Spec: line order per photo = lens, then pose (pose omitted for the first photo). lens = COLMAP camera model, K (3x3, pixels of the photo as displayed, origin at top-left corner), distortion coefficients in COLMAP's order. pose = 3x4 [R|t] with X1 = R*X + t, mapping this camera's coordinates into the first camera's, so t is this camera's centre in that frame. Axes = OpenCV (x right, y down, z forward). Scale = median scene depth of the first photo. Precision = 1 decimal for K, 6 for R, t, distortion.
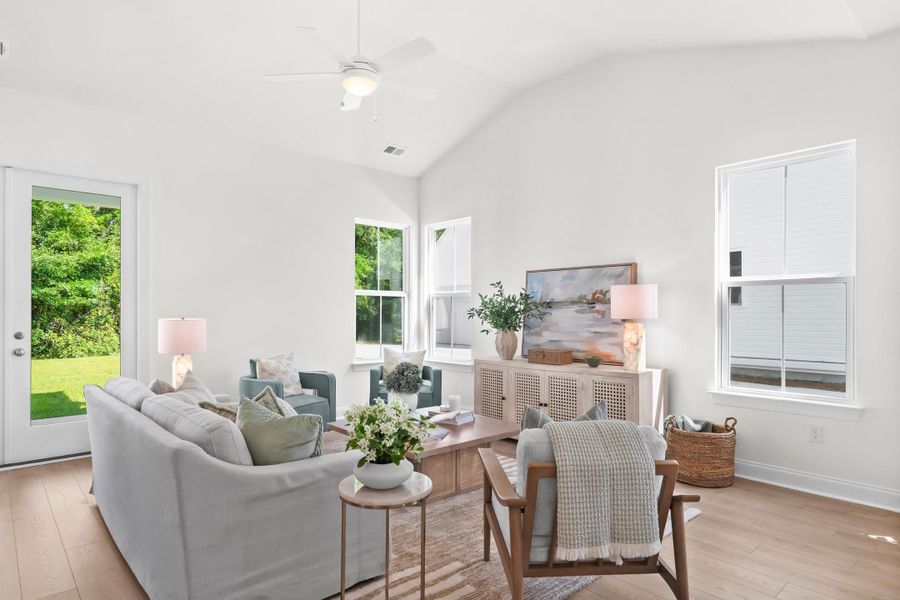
lens RADIAL K [[511.7, 0, 444.4], [0, 511.7, 308.9], [0, 0, 1]] dist [0.004139, -0.001482]
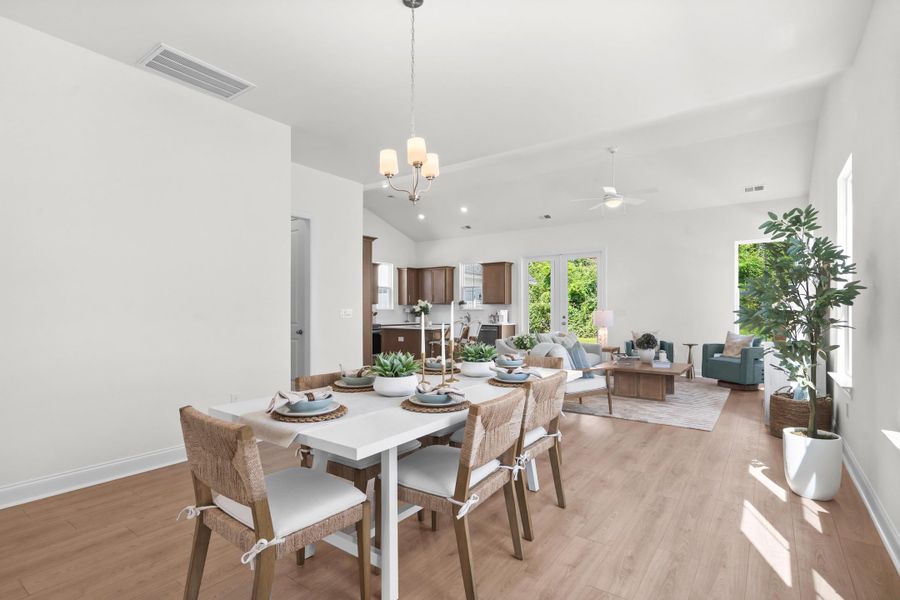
lens RADIAL K [[436.7, 0, 449.0], [0, 436.7, 307.3], [0, 0, 1]] dist [-0.000723, 0.001122]
pose [[0.213461, -0.007685, -0.976921, 1.091363], [0.009820, 0.999935, -0.005720, 0.007130], [0.976902, -0.008372, 0.213523, -0.055848]]
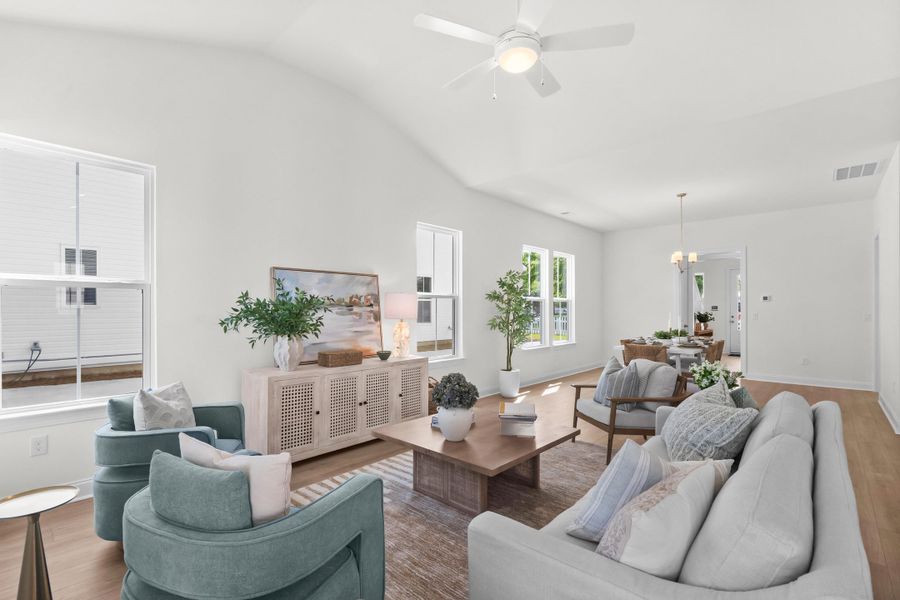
lens RADIAL K [[413.4, 0, 449.4], [0, 413.4, 313.1], [0, 0, 1]] dist [-0.006045, 0.000627]
pose [[-0.105725, -0.007550, 0.994367, -0.628796], [-0.006318, 0.999956, 0.006921, -0.003058], [-0.994375, -0.005550, -0.105768, 0.868536]]
